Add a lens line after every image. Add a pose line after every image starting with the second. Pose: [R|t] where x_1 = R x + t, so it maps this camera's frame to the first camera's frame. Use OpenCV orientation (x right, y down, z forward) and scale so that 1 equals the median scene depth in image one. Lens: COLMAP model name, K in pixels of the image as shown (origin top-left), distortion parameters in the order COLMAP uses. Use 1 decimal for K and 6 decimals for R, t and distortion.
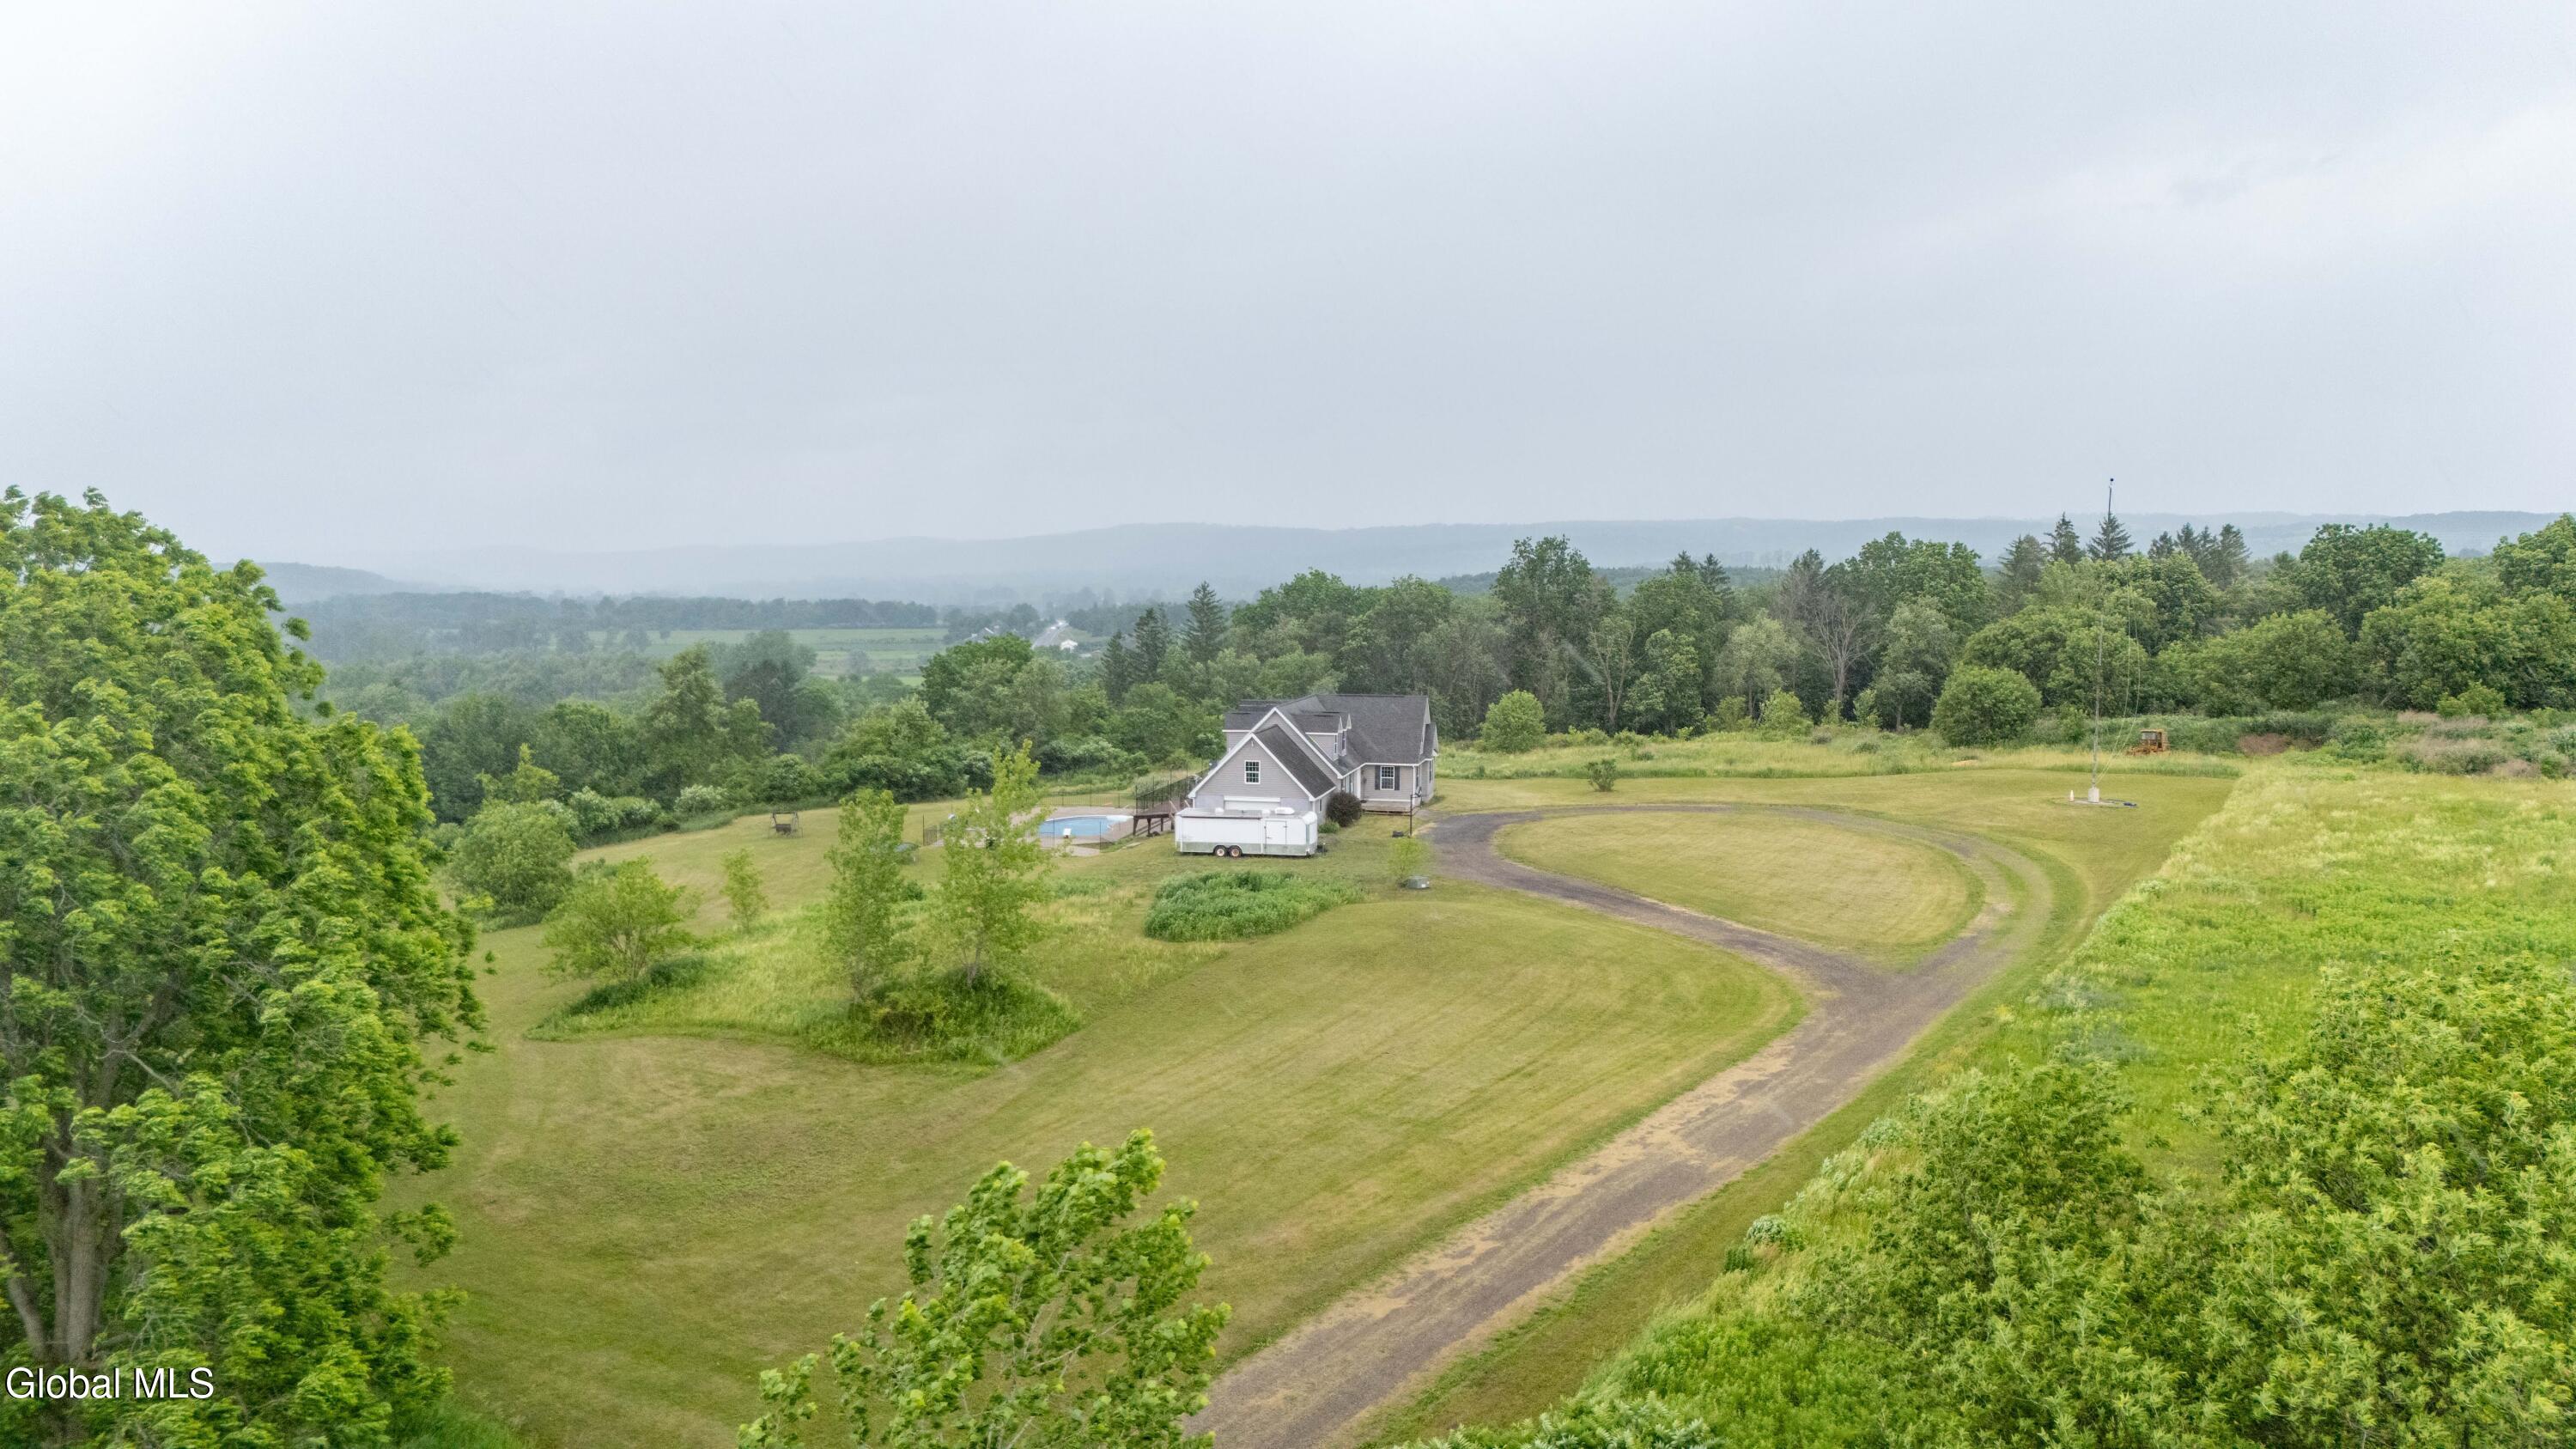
lens RADIAL K [[1884.5, 0, 1288.0], [0, 1884.5, 724.5], [0, 0, 1]] dist [0.154855, -0.254692]
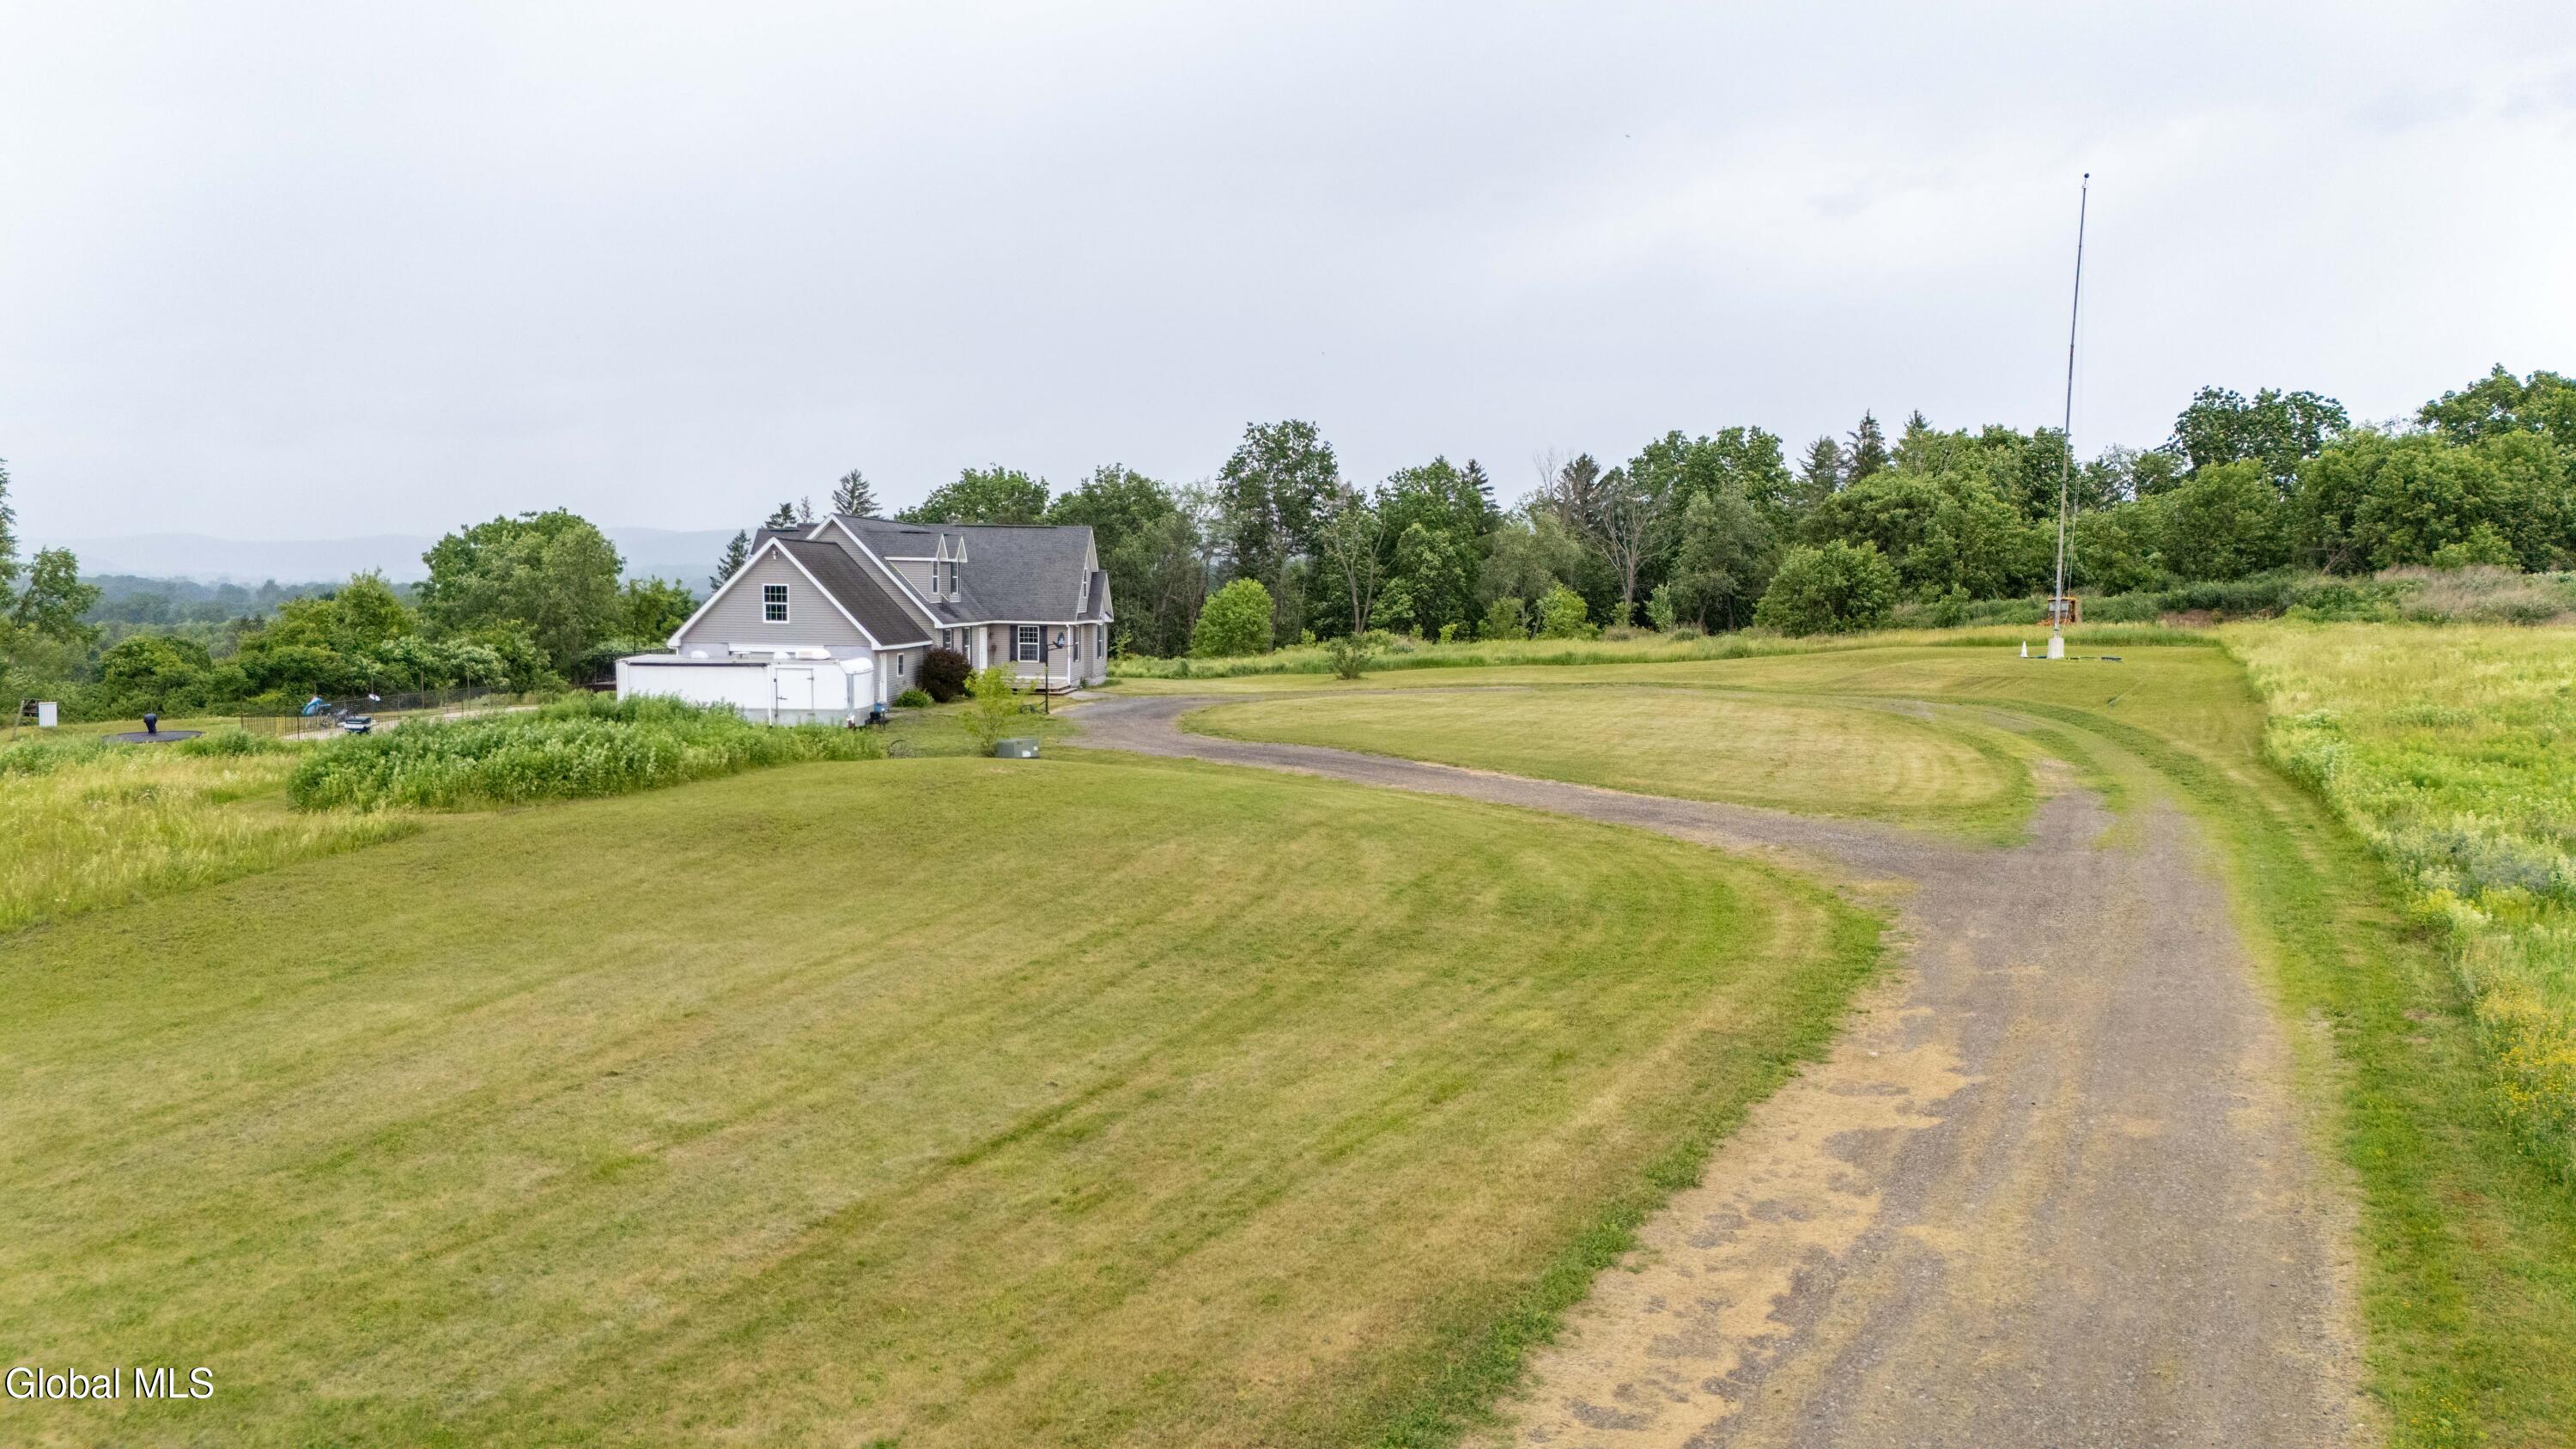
lens RADIAL K [[1884.5, 0, 1288.0], [0, 1884.5, 724.5], [0, 0, 1]] dist [0.154855, -0.254692]
pose [[0.991085, -0.003319, 0.133192, 0.052531], [0.003285, 0.999994, 0.000477, 0.054529], [-0.133193, -0.000035, 0.991090, 0.315486]]
